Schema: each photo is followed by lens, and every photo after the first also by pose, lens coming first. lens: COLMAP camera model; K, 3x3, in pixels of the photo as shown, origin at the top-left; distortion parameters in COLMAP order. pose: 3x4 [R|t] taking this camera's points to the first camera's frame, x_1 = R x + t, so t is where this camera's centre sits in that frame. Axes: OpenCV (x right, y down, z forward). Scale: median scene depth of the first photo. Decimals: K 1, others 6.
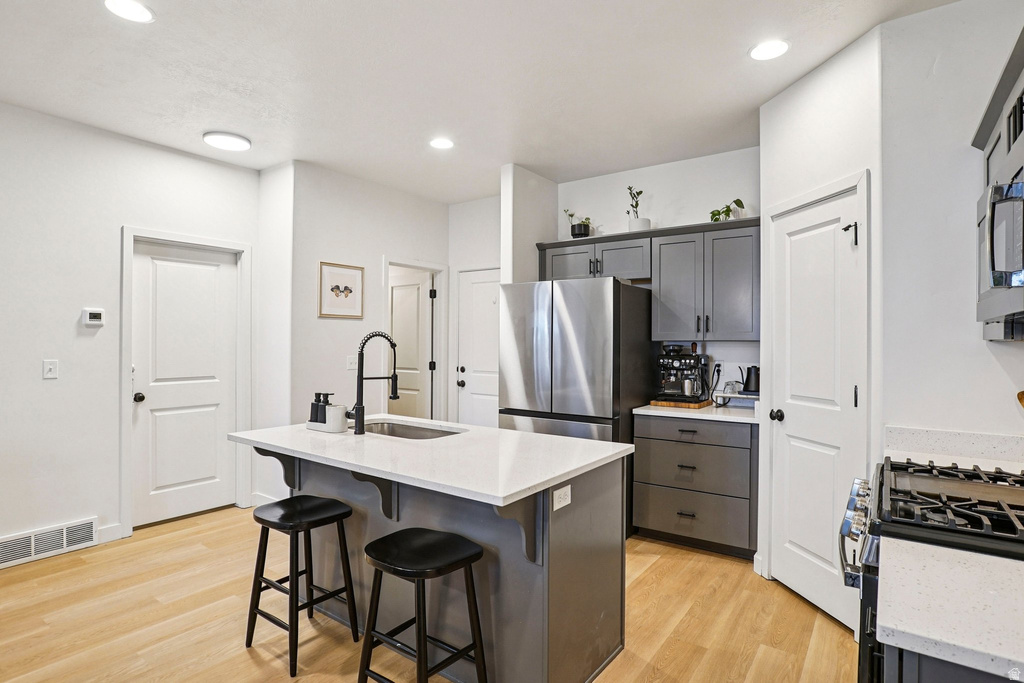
lens RADIAL K [[534.9, 0, 513.8], [0, 534.9, 343.8], [0, 0, 1]] dist [-0.033902, 0.000697]
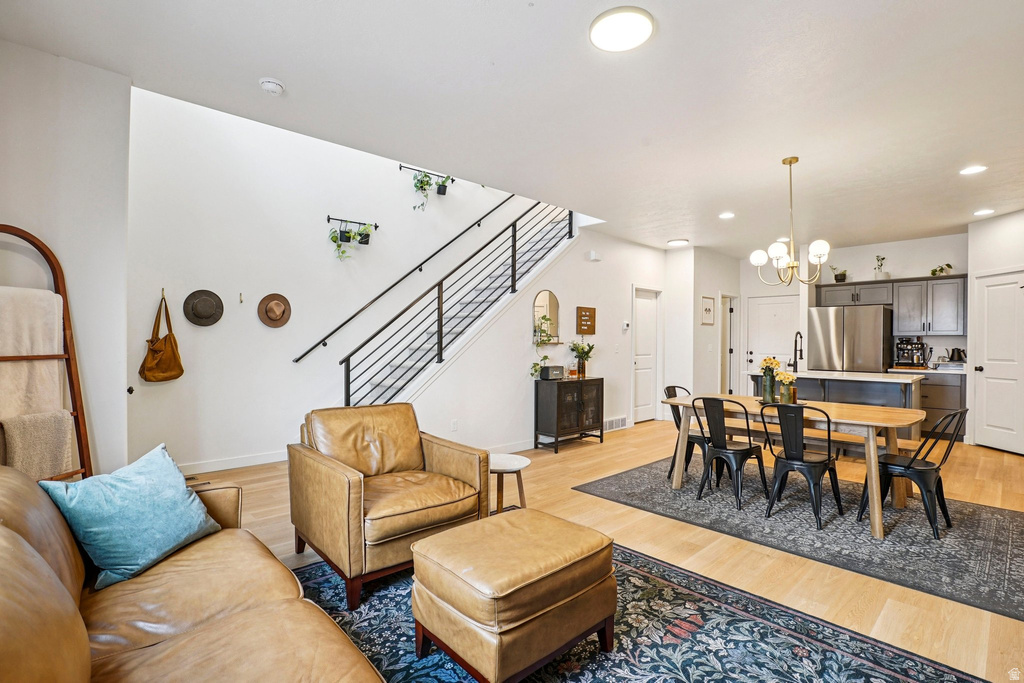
lens RADIAL K [[478.0, 0, 537.1], [0, 478.0, 346.4], [0, 0, 1]] dist [0.002070, 0.000834]
pose [[0.987380, 0.000868, -0.158364, -0.764581], [0.000145, 0.999980, 0.006381, 0.022480], [0.158366, -0.006323, 0.987360, -0.956211]]
